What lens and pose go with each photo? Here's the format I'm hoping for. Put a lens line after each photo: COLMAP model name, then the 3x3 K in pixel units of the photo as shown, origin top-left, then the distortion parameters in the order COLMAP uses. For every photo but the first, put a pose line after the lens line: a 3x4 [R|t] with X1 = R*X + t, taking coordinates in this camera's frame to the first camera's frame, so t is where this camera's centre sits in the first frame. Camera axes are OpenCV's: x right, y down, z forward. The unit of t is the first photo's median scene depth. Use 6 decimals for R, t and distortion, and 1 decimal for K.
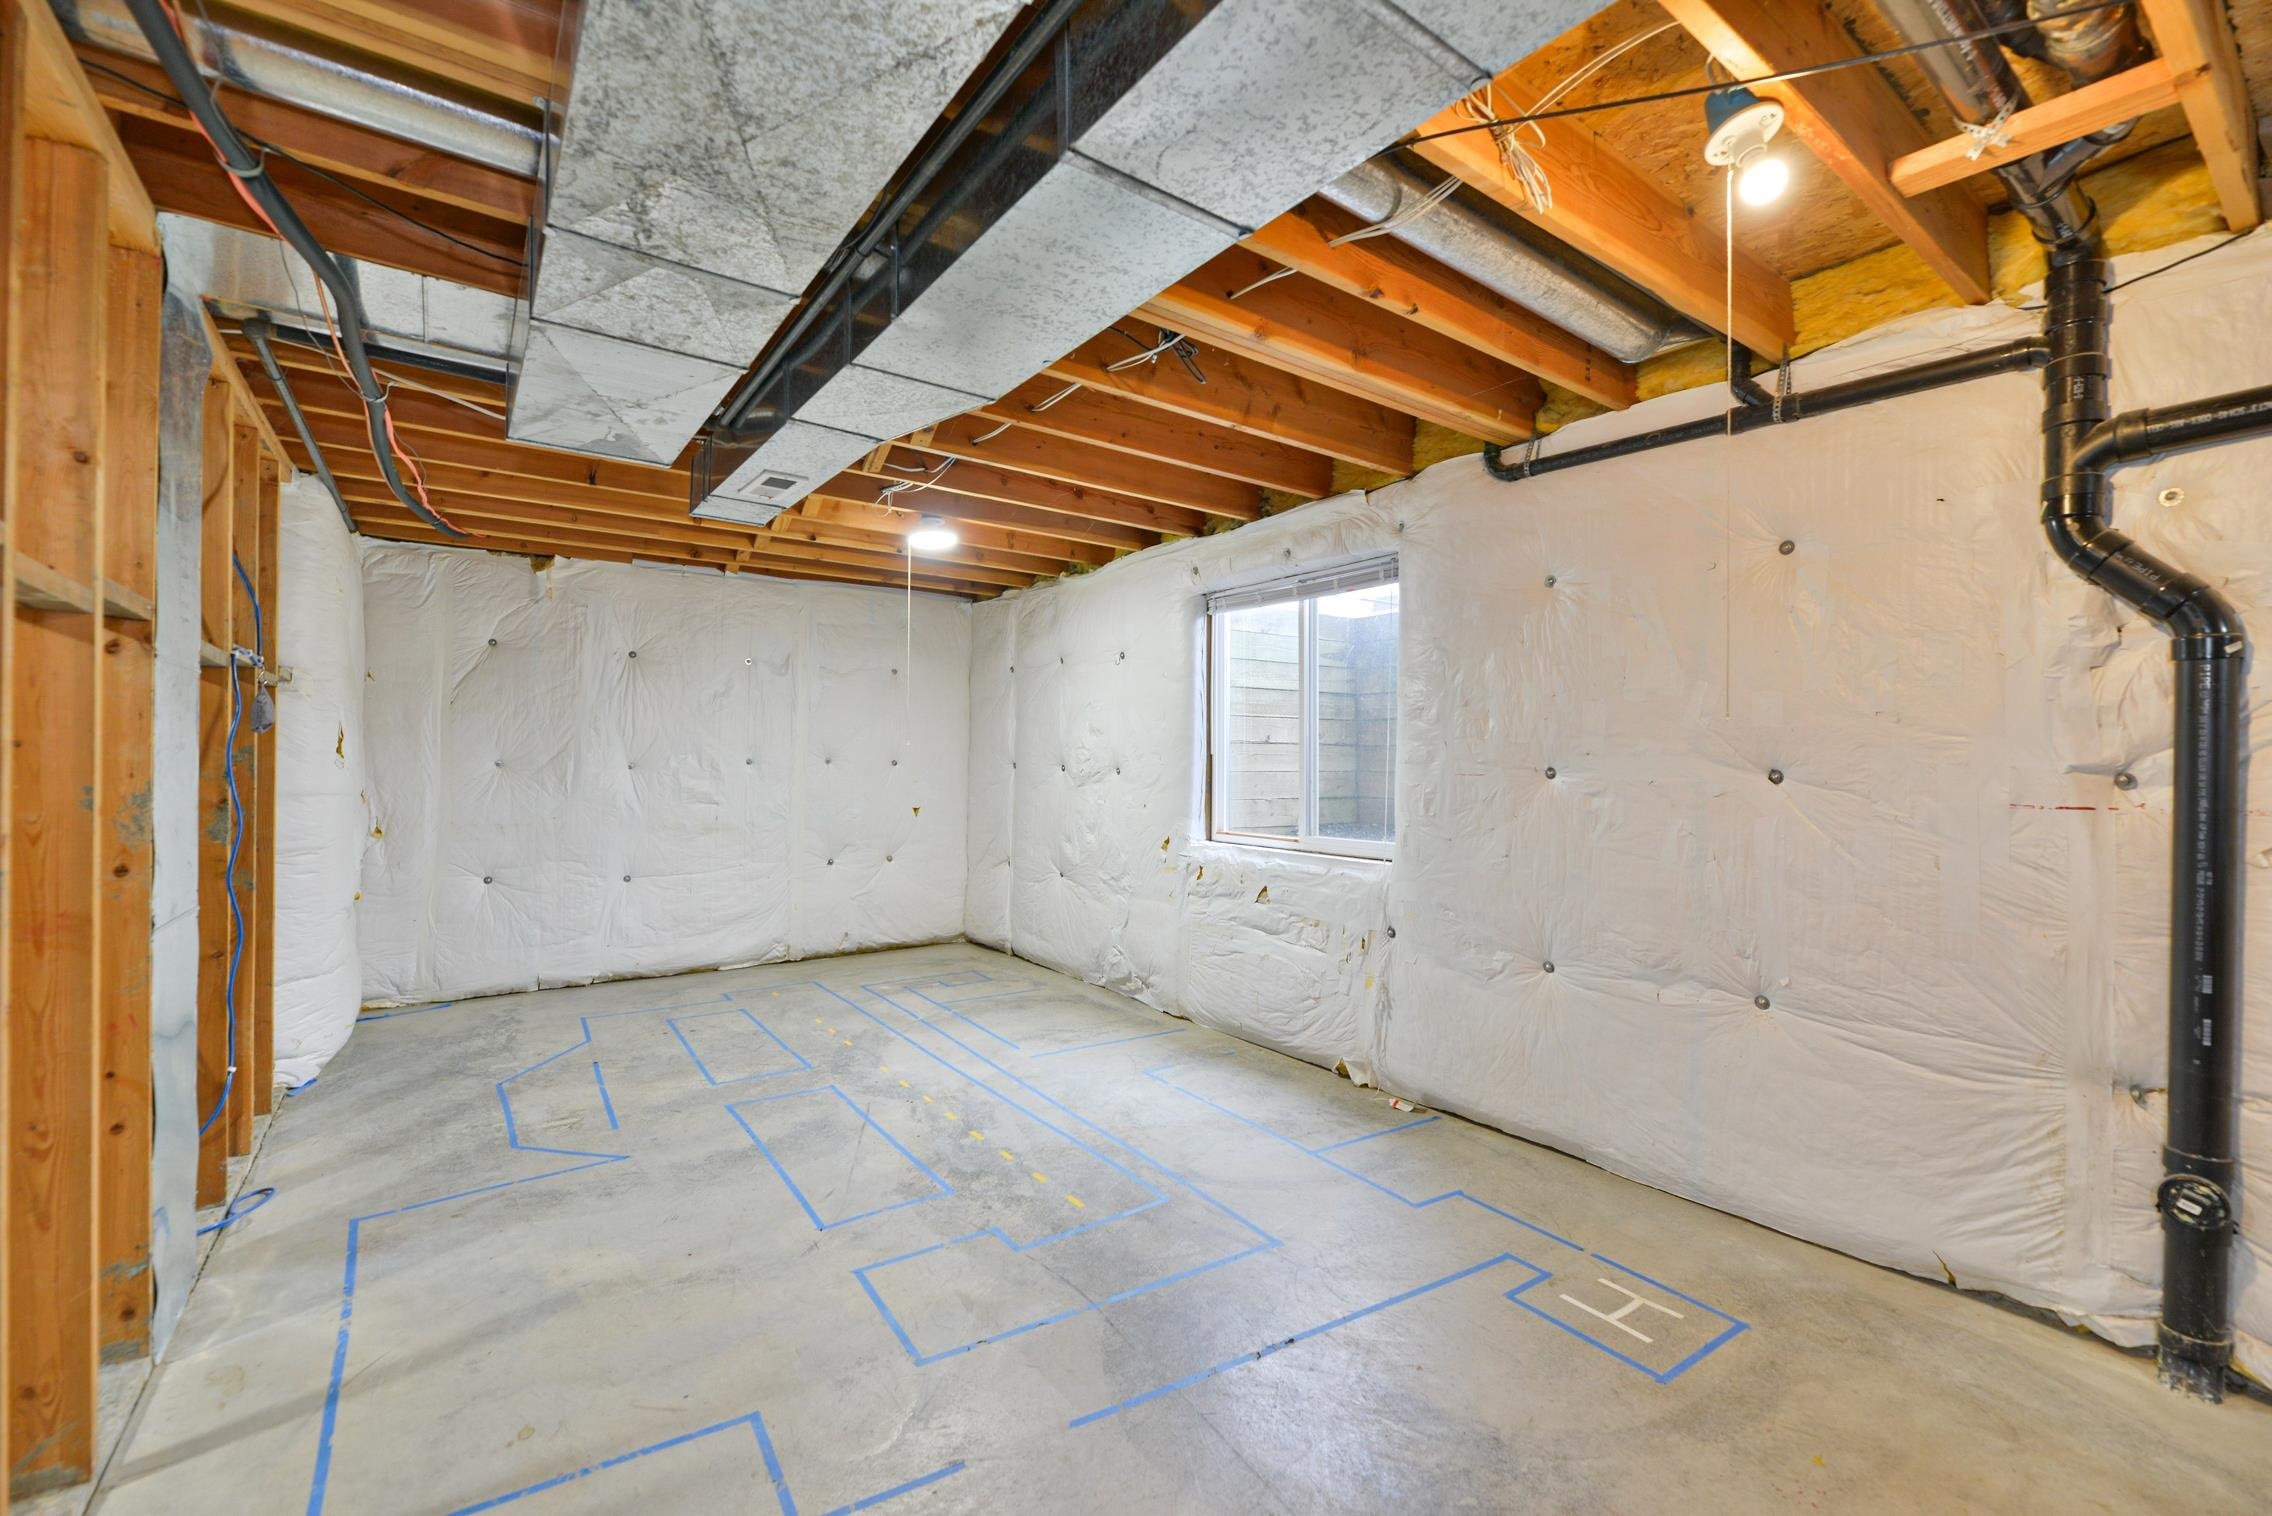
lens RADIAL K [[949.7, 0, 1133.4], [0, 949.7, 758.8], [0, 0, 1]] dist [0.001426, 0.000173]
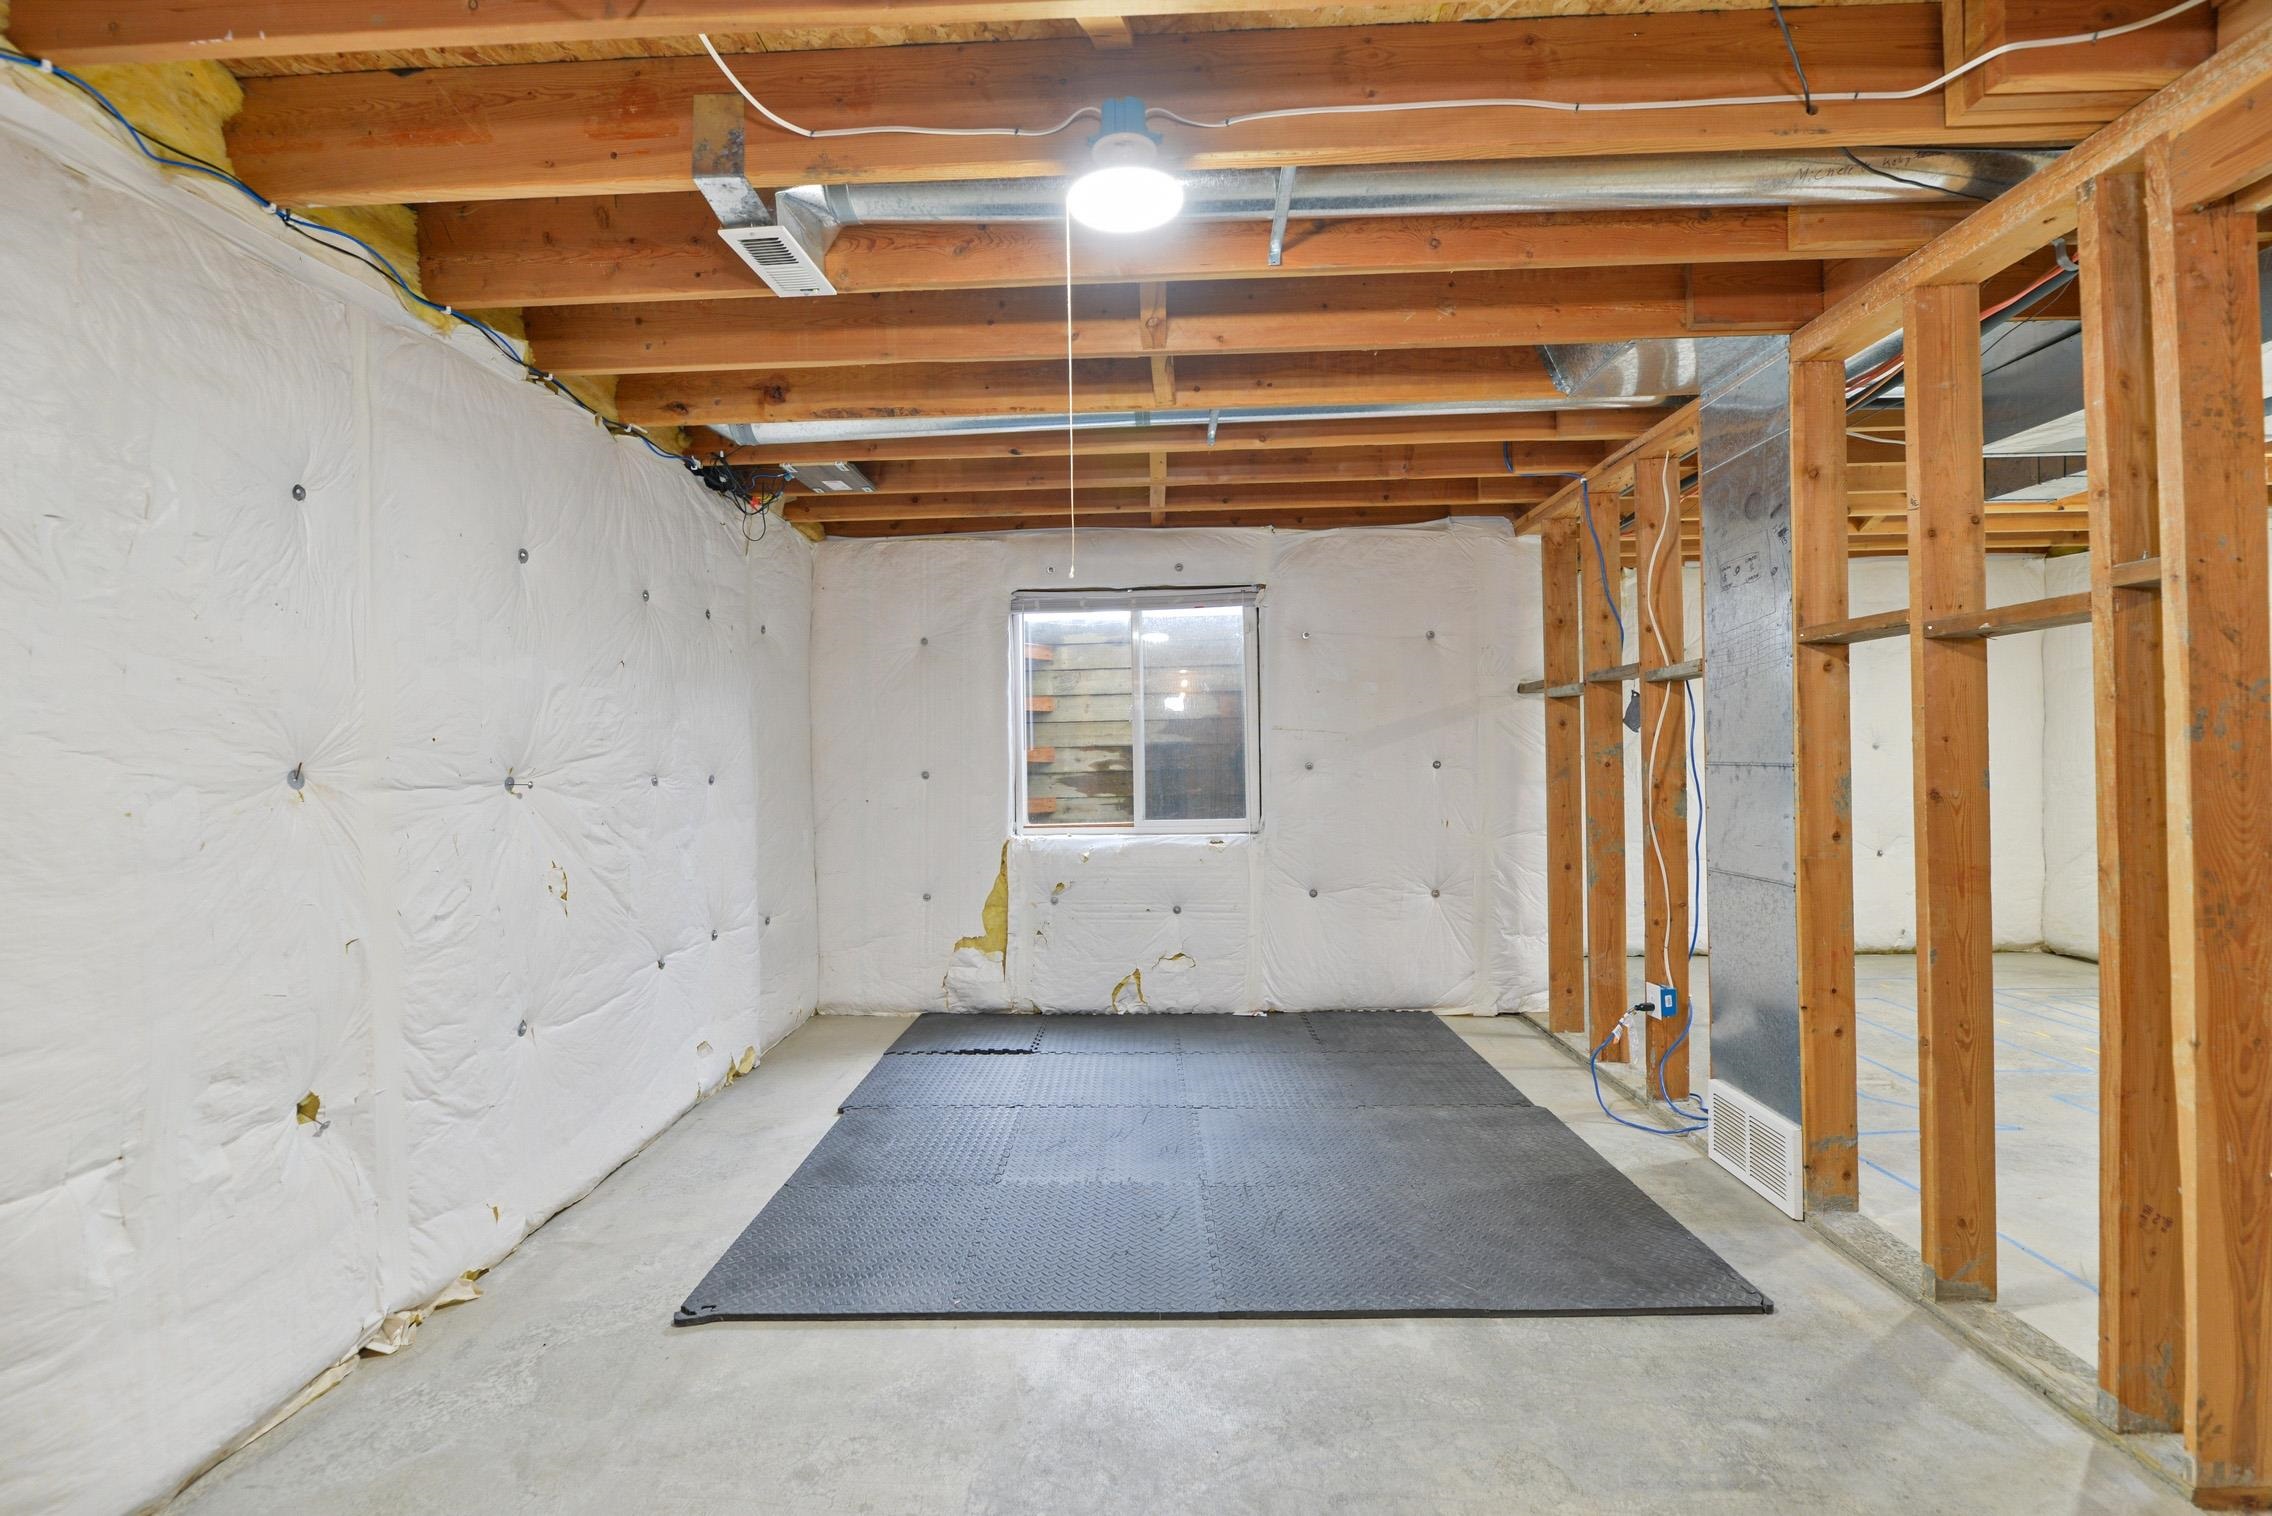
lens RADIAL K [[949.7, 0, 1128.7], [0, 949.7, 758.8], [0, 0, 1]] dist [0.001426, 0.000173]
pose [[0.790870, -0.015897, -0.611778, -0.329824], [0.022635, 0.999738, 0.003282, -0.005197], [0.611566, -0.016443, 0.791023, -0.205059]]
